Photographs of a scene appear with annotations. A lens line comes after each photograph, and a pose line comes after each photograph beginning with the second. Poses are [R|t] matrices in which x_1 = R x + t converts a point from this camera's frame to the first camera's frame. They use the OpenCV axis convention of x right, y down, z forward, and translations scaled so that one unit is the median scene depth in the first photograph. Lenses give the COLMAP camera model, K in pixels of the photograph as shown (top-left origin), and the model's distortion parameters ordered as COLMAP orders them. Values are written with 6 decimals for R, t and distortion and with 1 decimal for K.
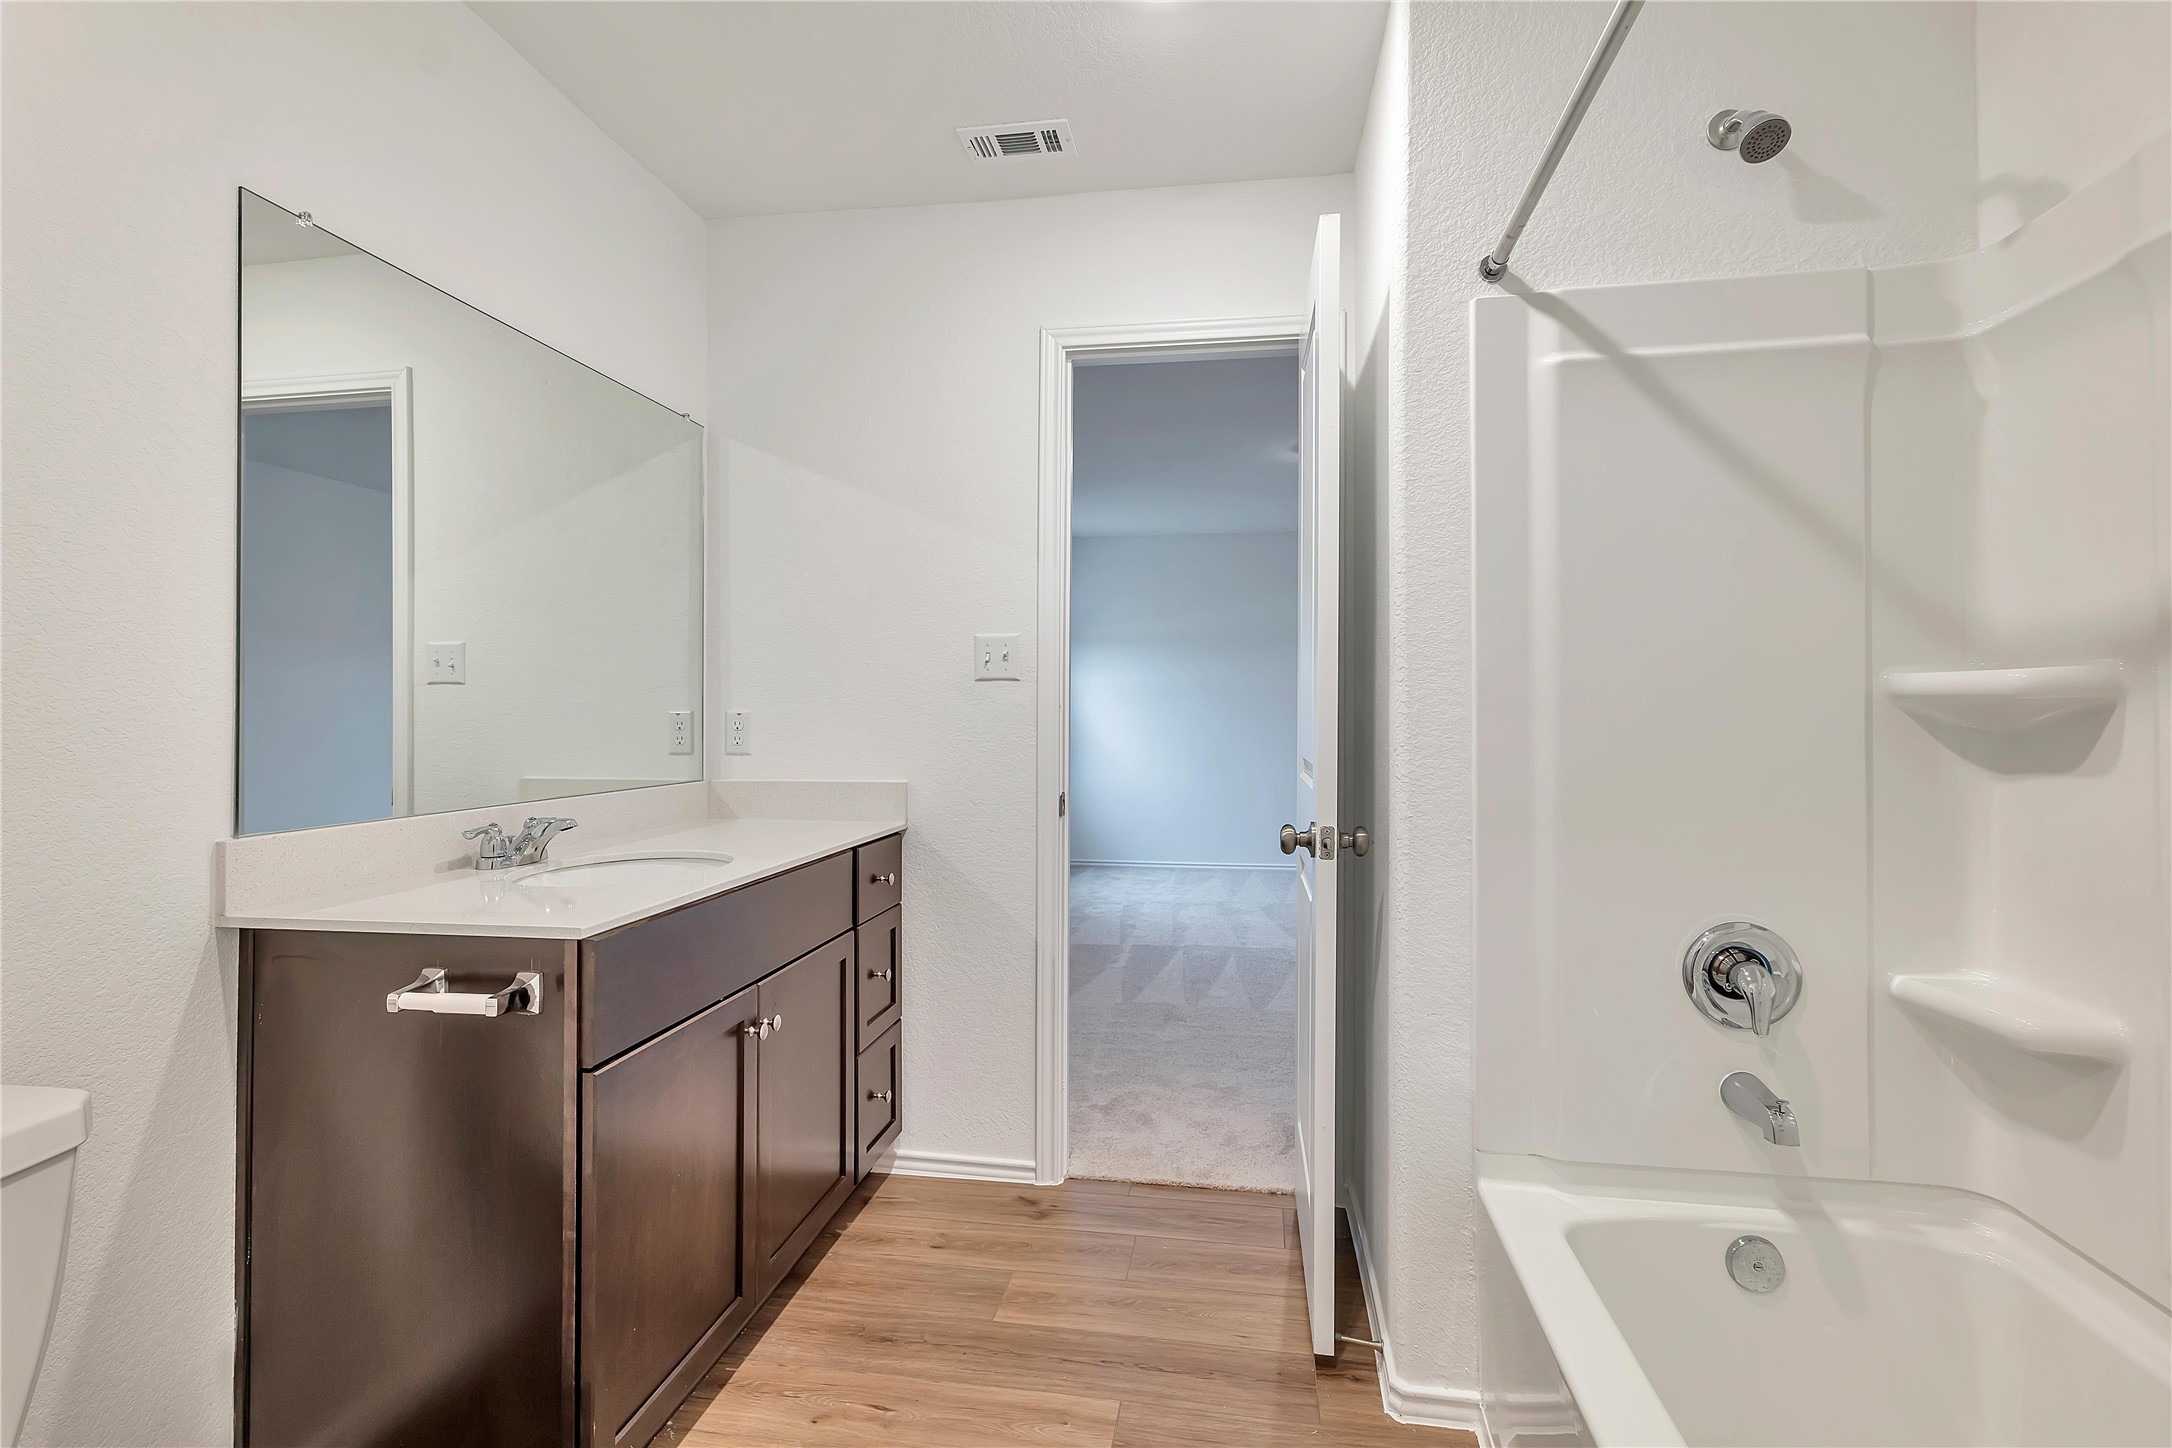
lens RADIAL K [[1008.9, 0, 1084.4], [0, 1008.9, 702.9], [0, 0, 1]] dist [0.007286, -0.002124]
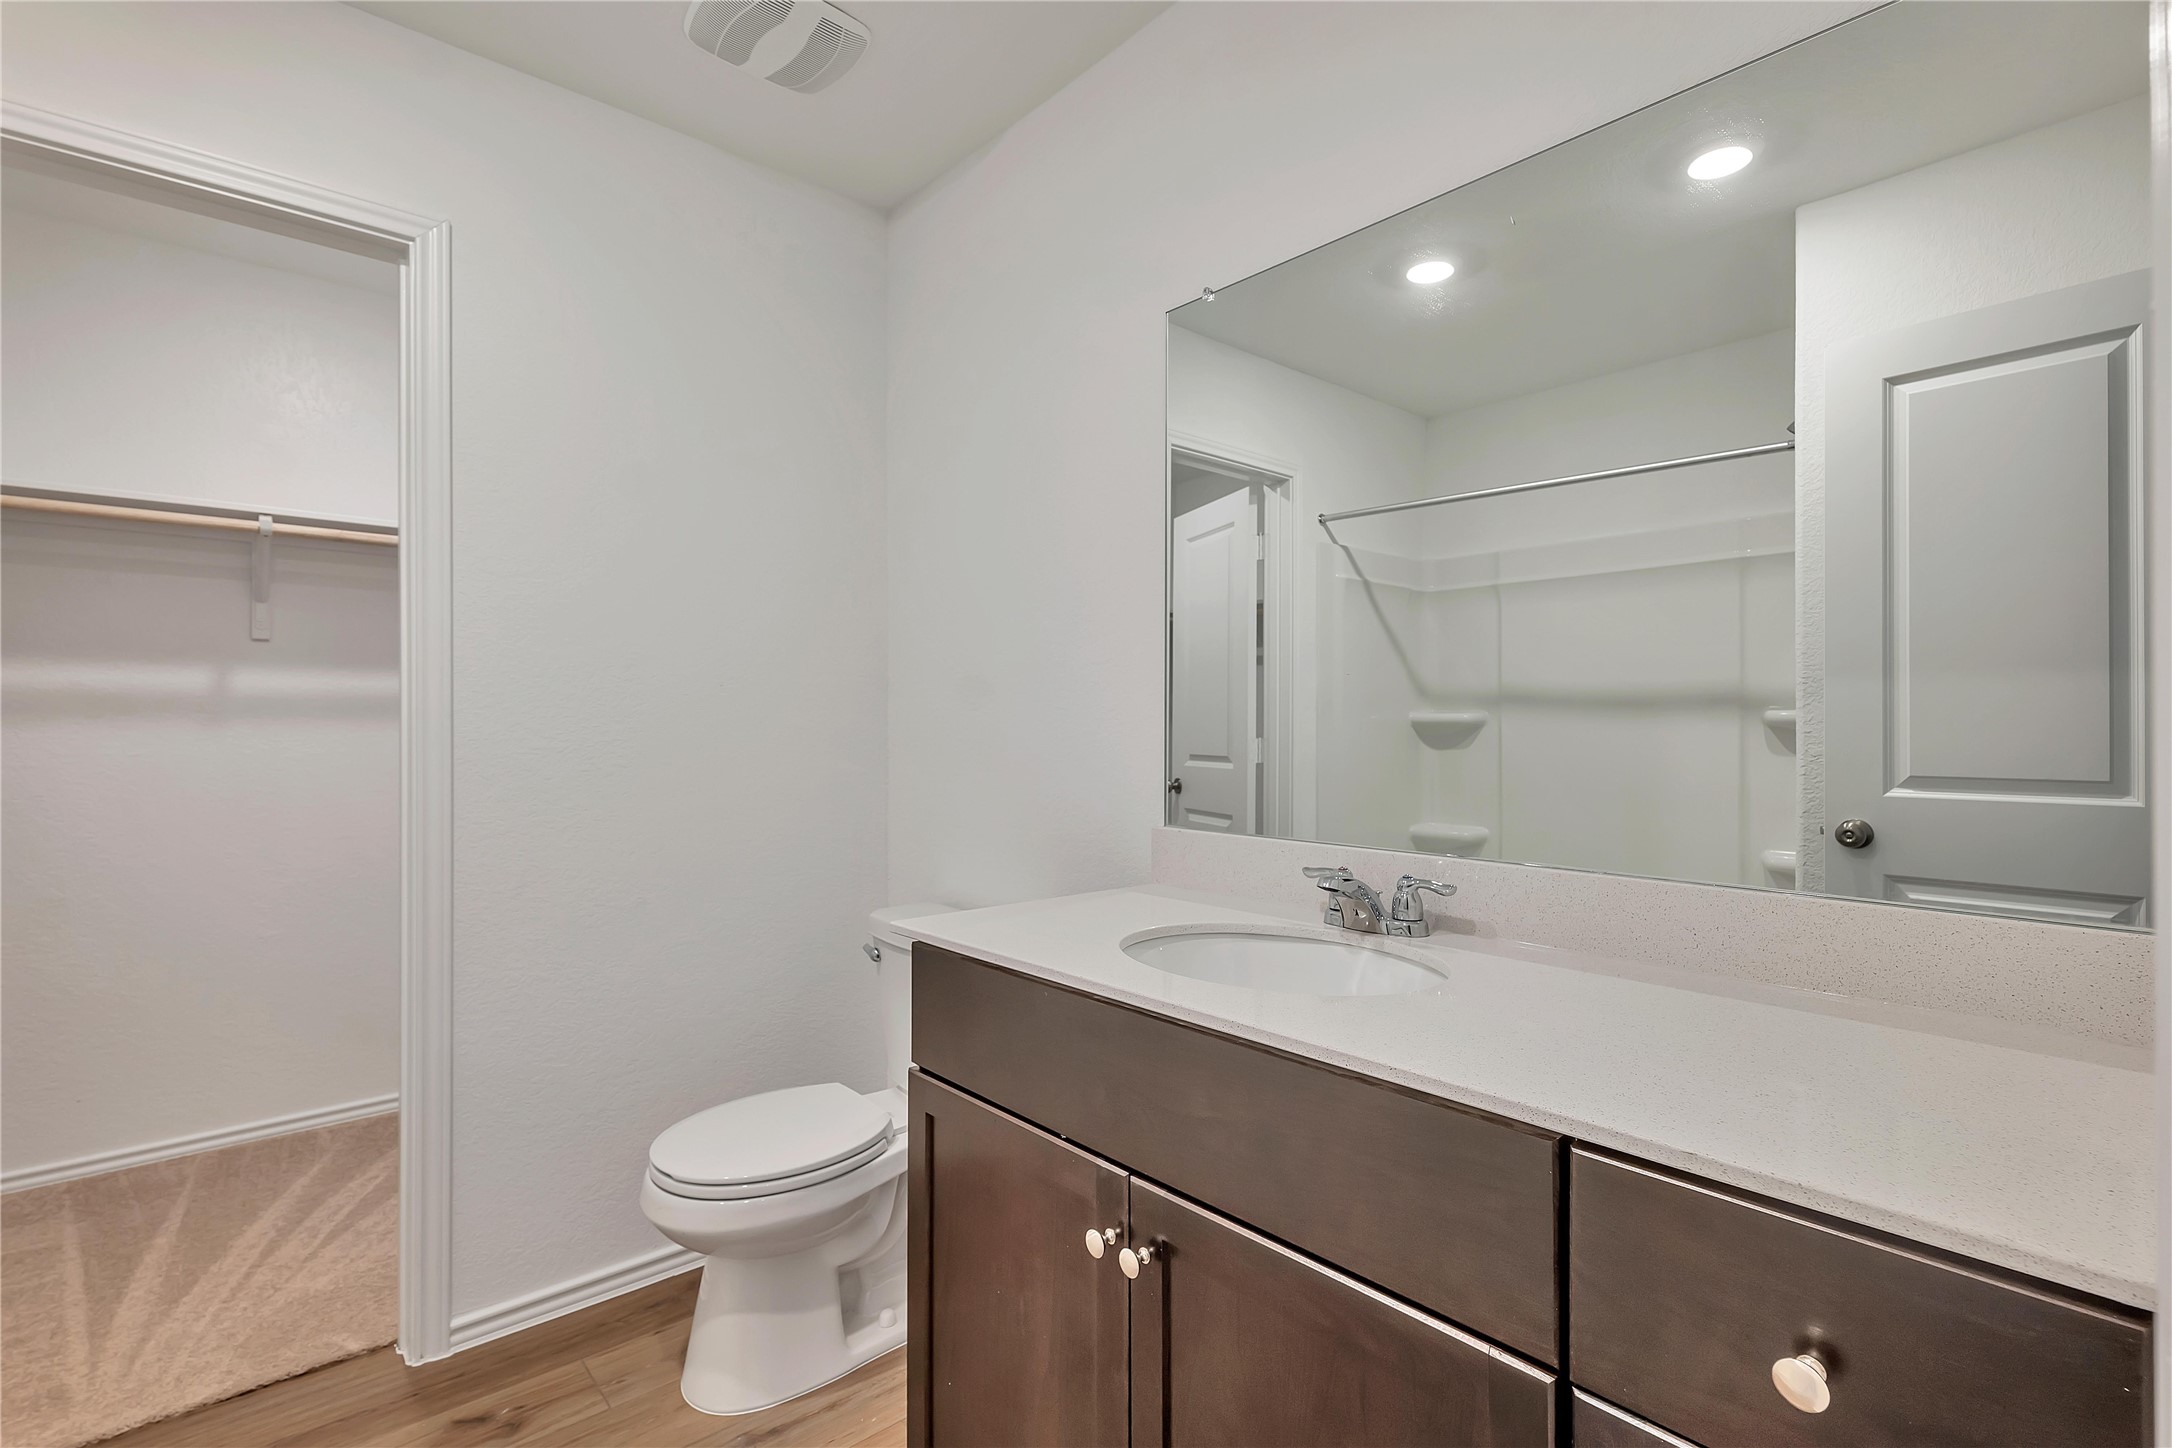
lens RADIAL K [[1008.9, 0, 1081.4], [0, 1008.9, 720.0], [0, 0, 1]] dist [0.007286, -0.002124]
pose [[-0.634742, -0.004431, -0.772711, 0.182105], [0.006305, 0.999921, -0.010913, 0.010941], [0.772698, -0.011799, -0.634664, 1.487830]]
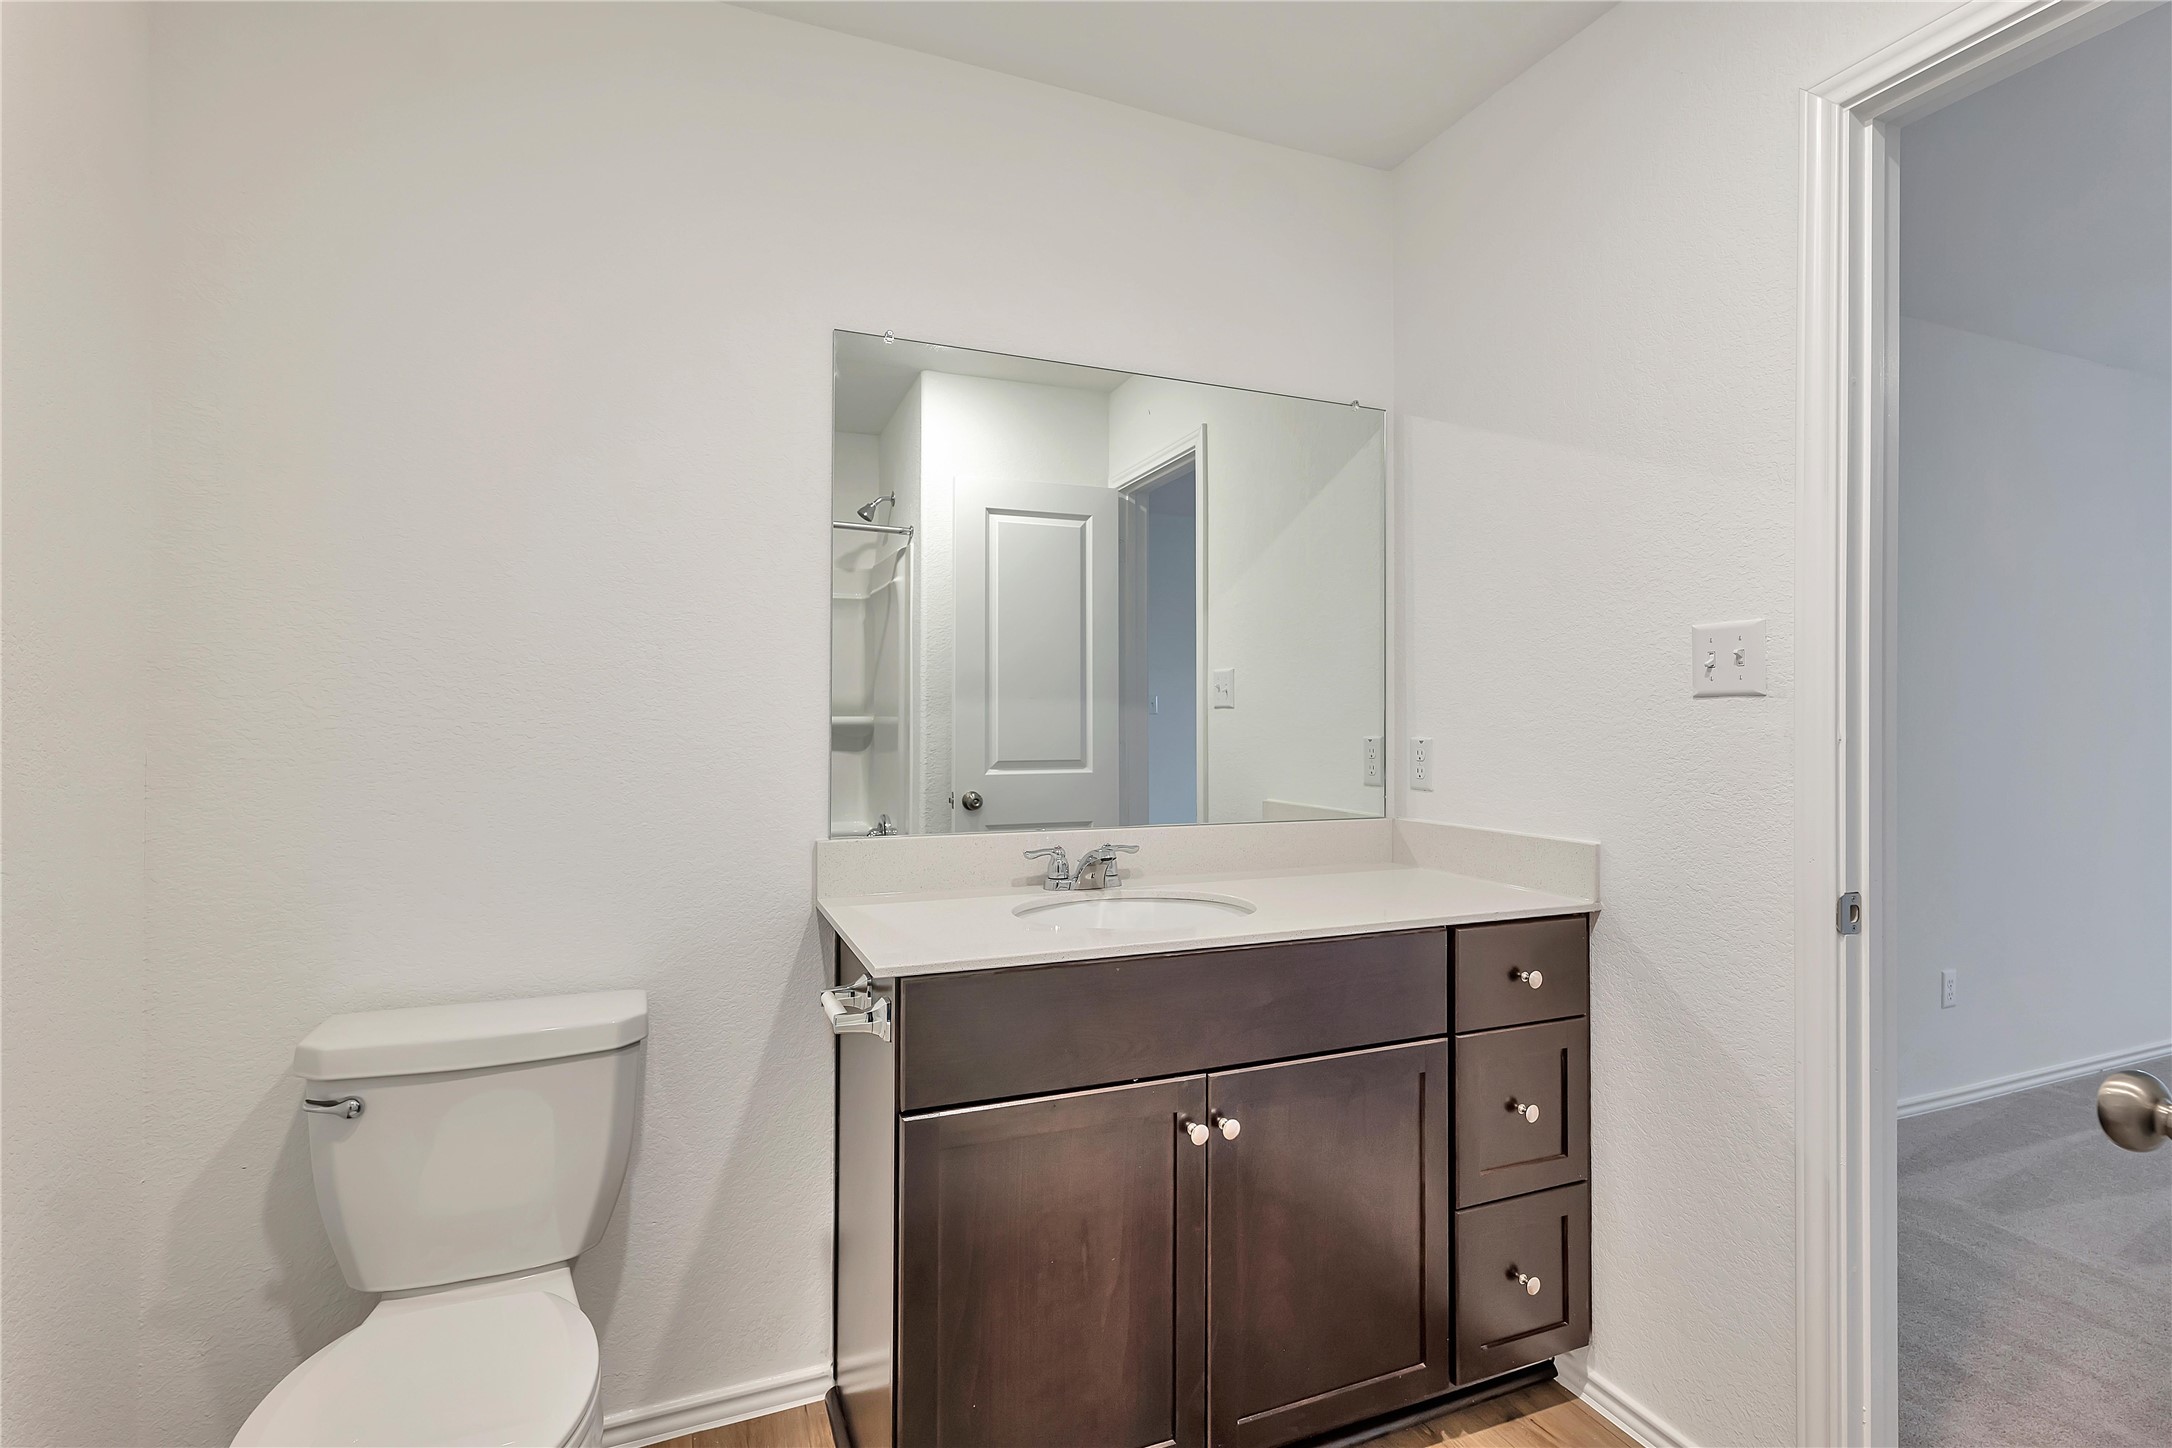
lens RADIAL K [[1008.9, 0, 1088.3], [0, 1008.9, 710.7], [0, 0, 1]] dist [0.007286, -0.002124]
pose [[0.525655, -0.006399, -0.850674, 0.362390], [0.003828, 0.999979, -0.005157, -0.017957], [0.850689, -0.000545, 0.525669, 0.522760]]
